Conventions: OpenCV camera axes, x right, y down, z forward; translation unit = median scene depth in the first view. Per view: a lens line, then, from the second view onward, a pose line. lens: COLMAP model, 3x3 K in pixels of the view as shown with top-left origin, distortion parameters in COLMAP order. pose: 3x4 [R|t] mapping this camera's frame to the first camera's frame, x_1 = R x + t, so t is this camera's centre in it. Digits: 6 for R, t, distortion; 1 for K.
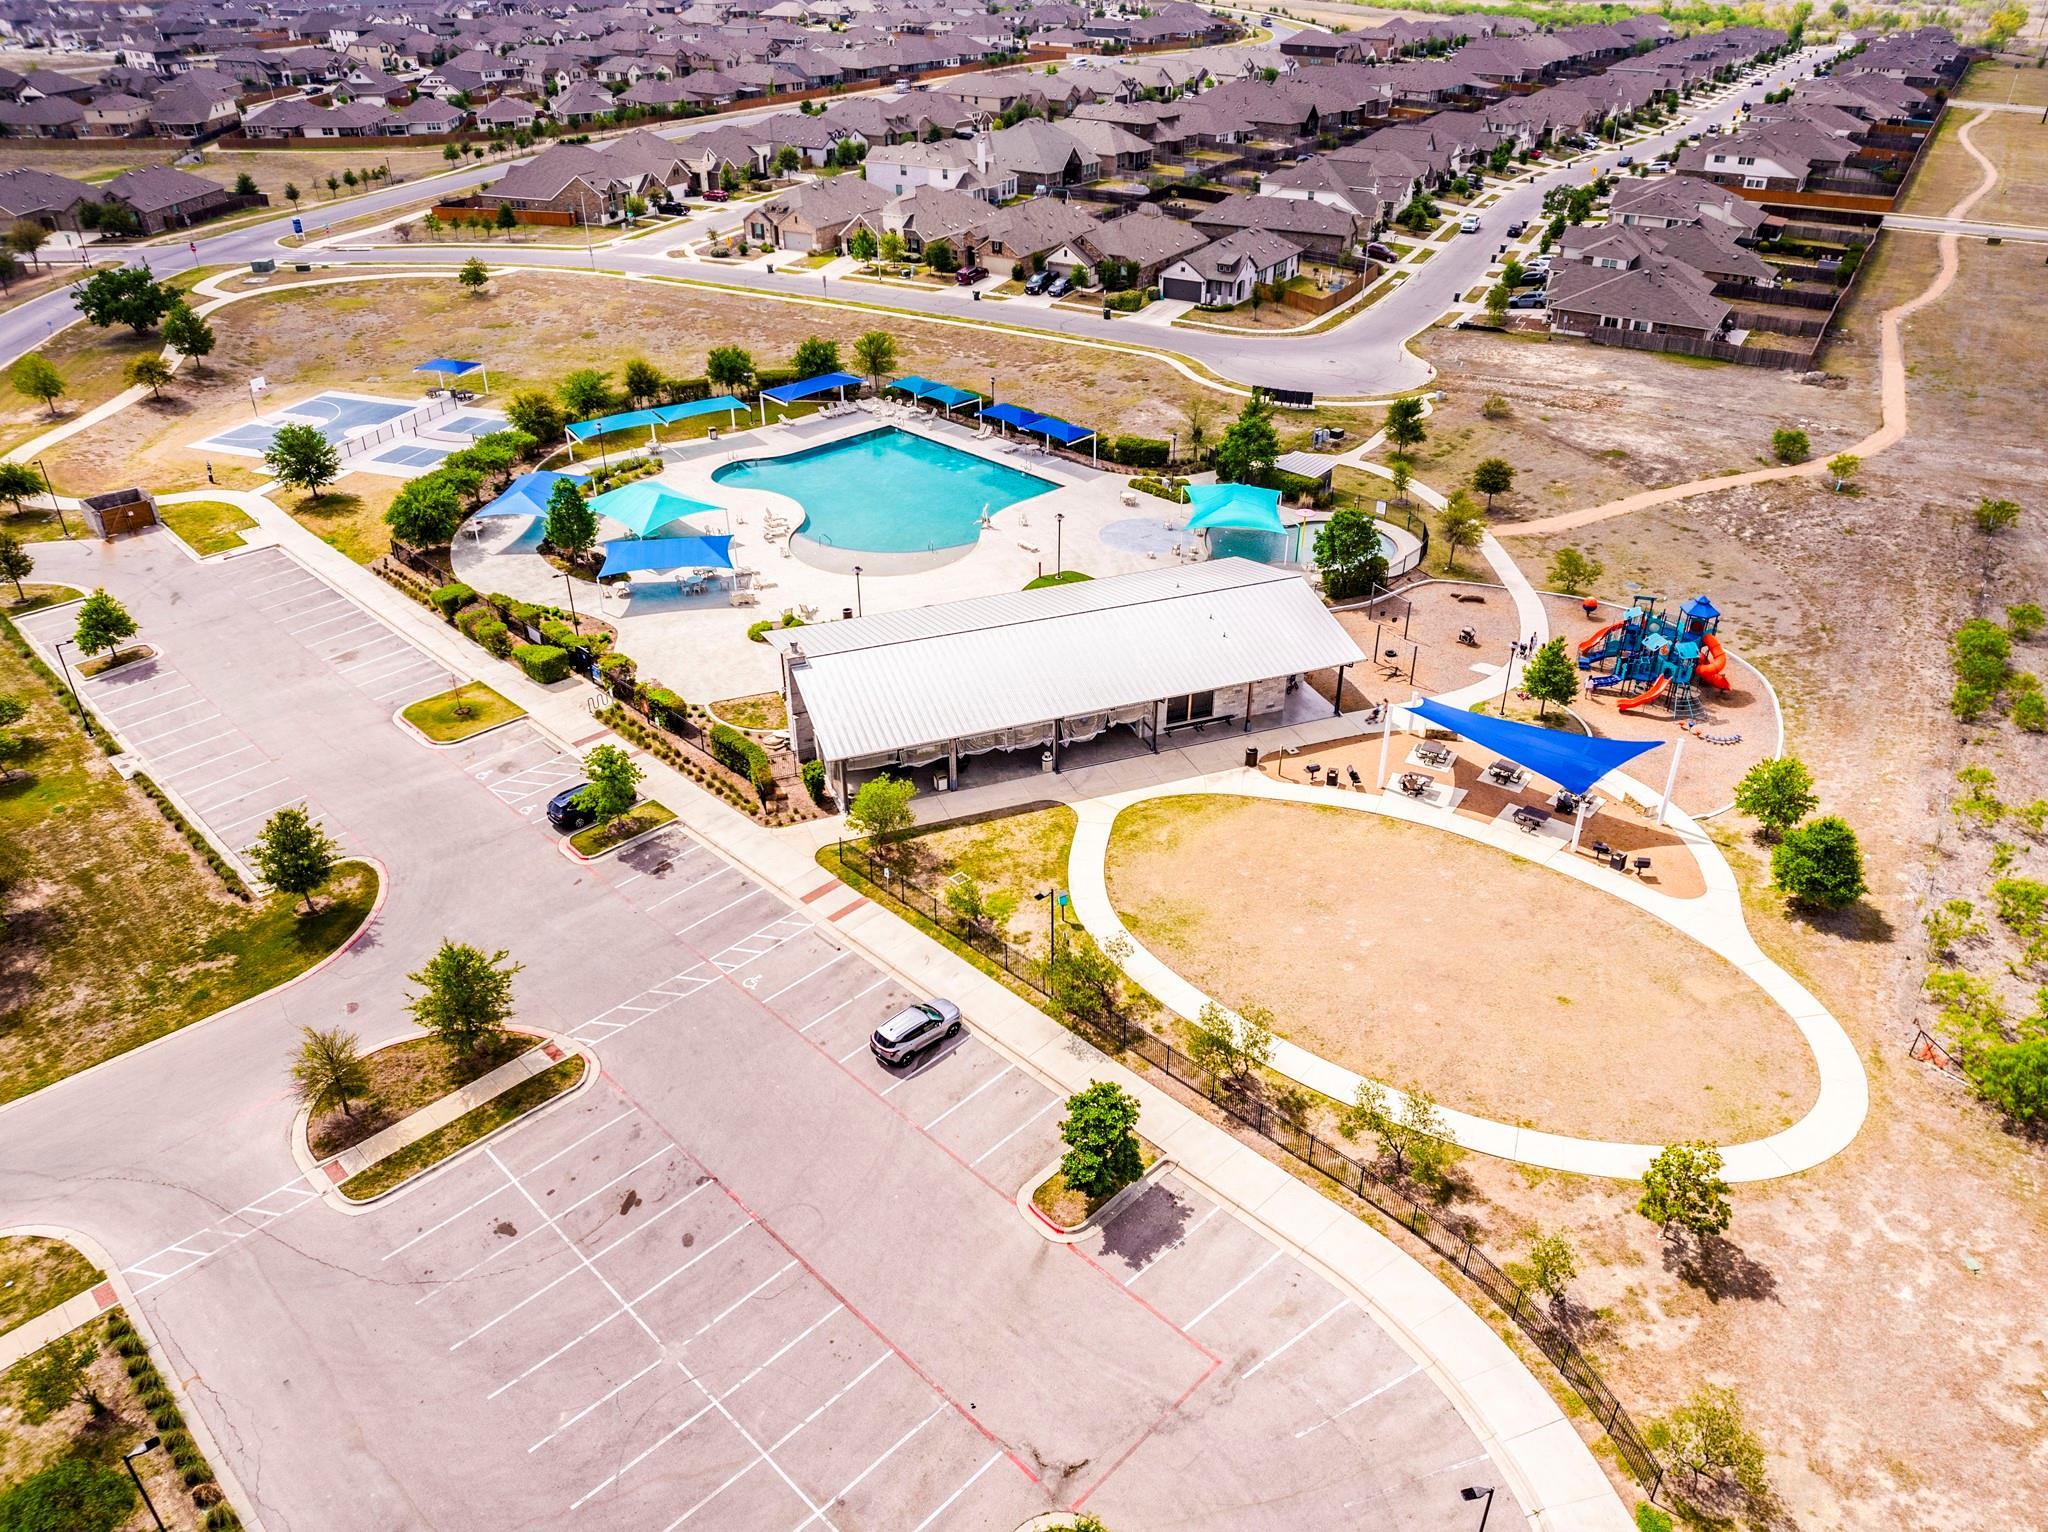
lens RADIAL K [[1478.6, 0, 1030.1], [0, 1478.6, 772.7], [0, 0, 1]] dist [-0.079904, 0.071517]
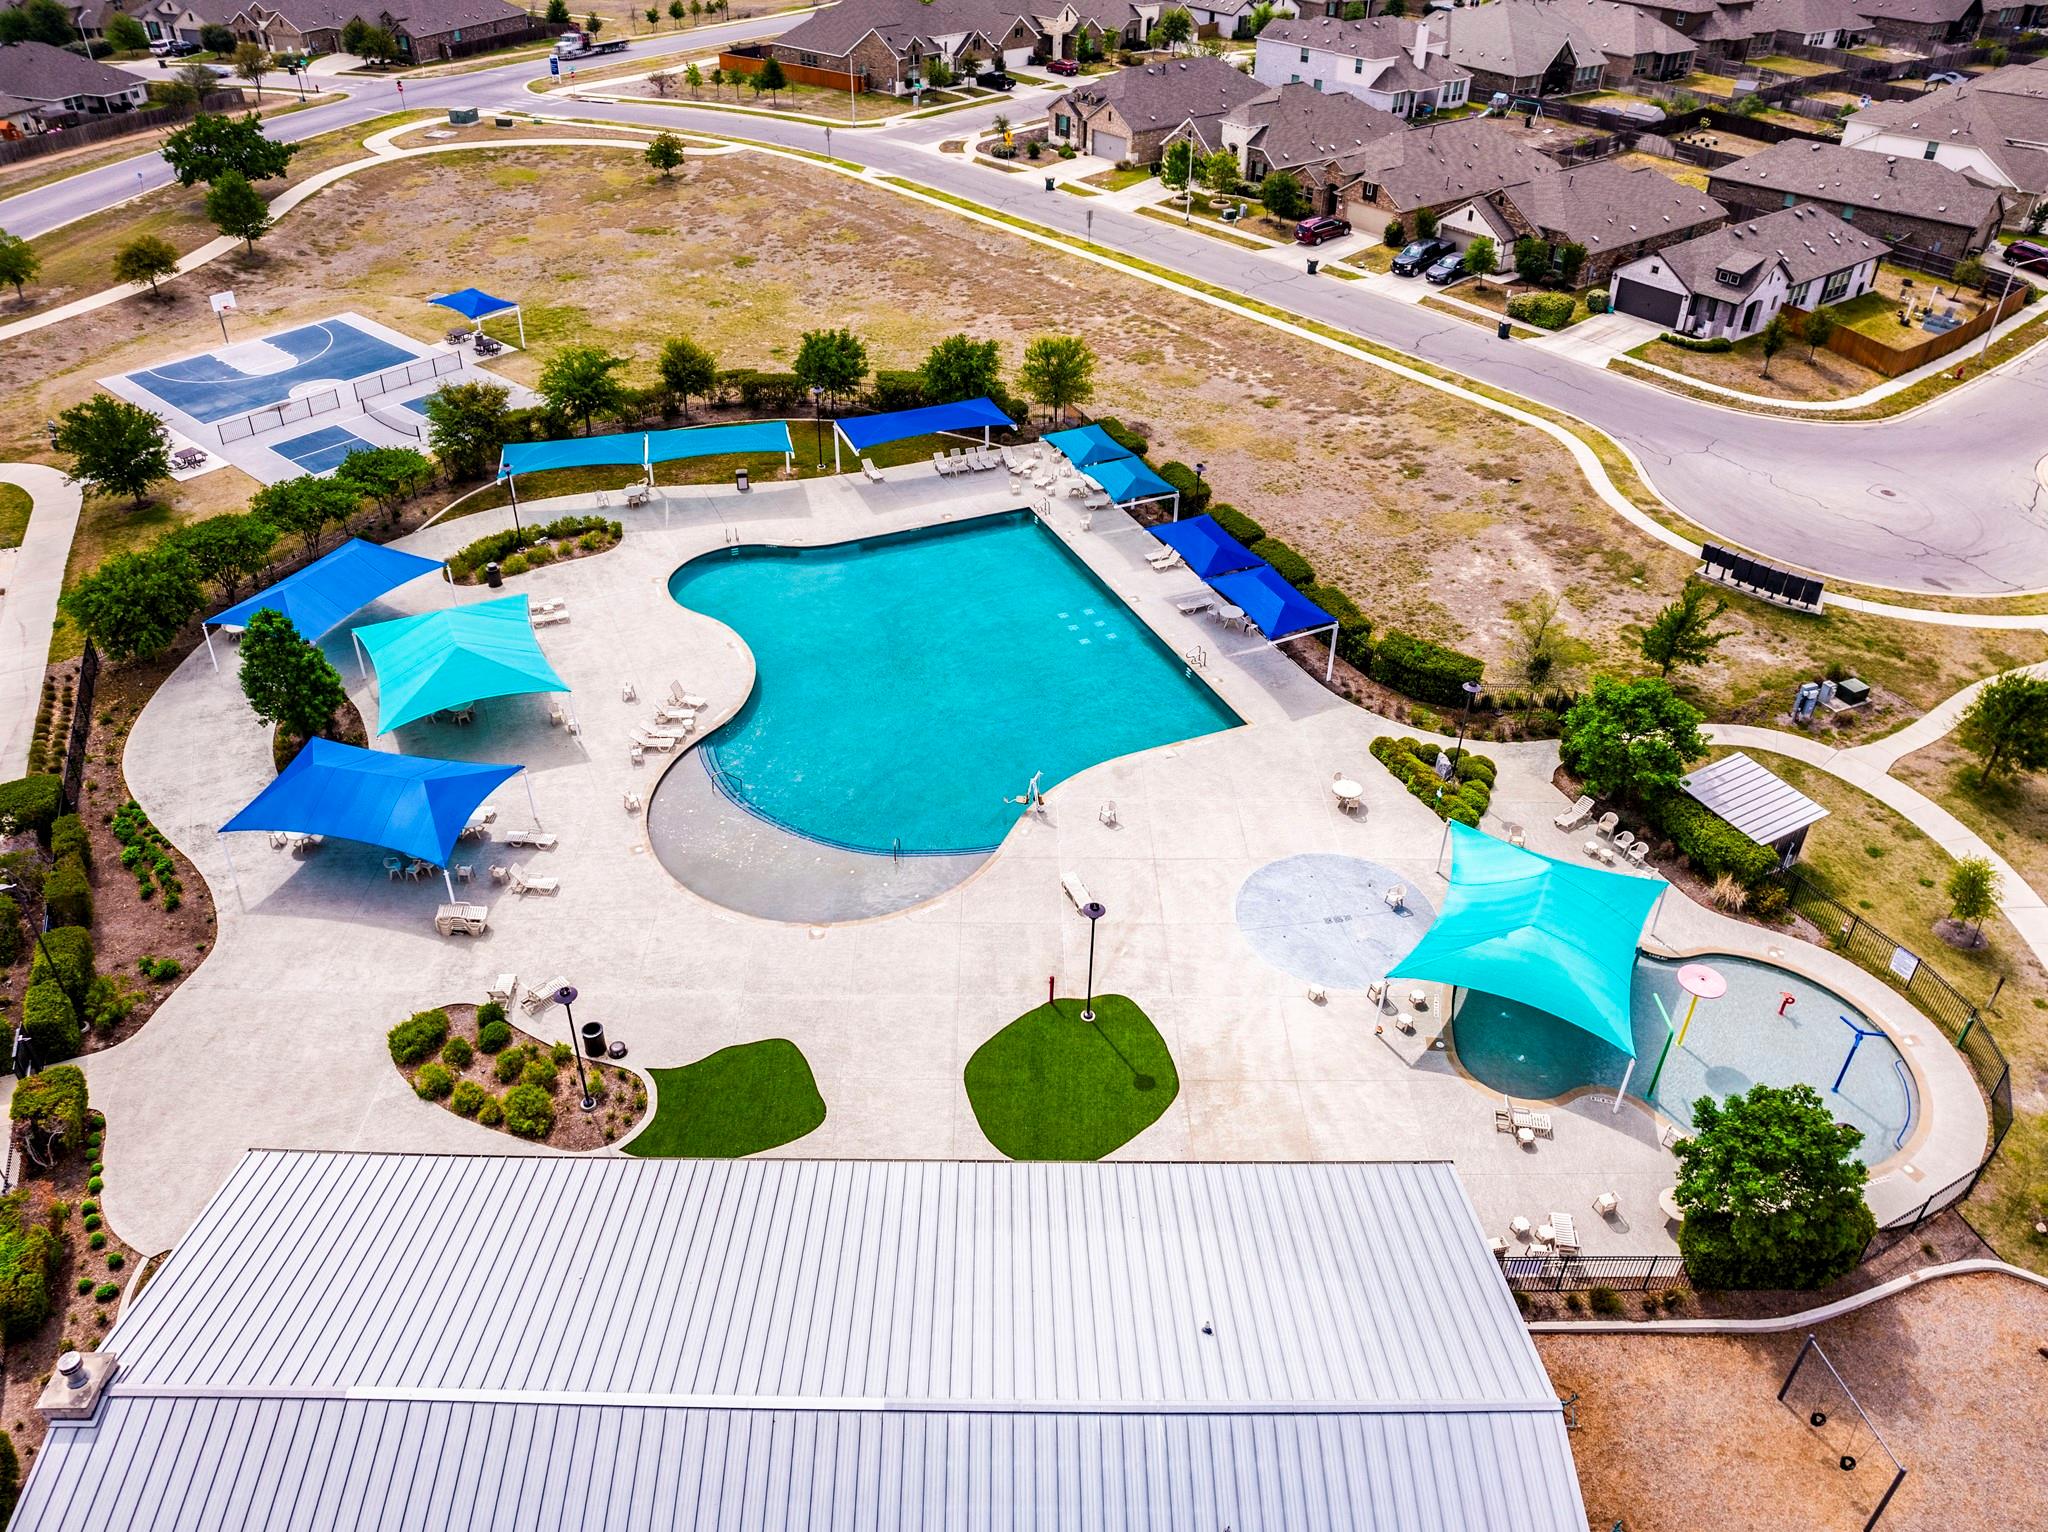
lens RADIAL K [[1489.6, 0, 996.3], [0, 1489.6, 704.4], [0, 0, 1]] dist [-0.085846, 0.078807]
pose [[0.930297, 0.205565, -0.303795, 0.067174], [-0.192366, 0.978597, 0.073102, -0.151520], [0.312320, -0.009566, 0.949929, 0.326872]]
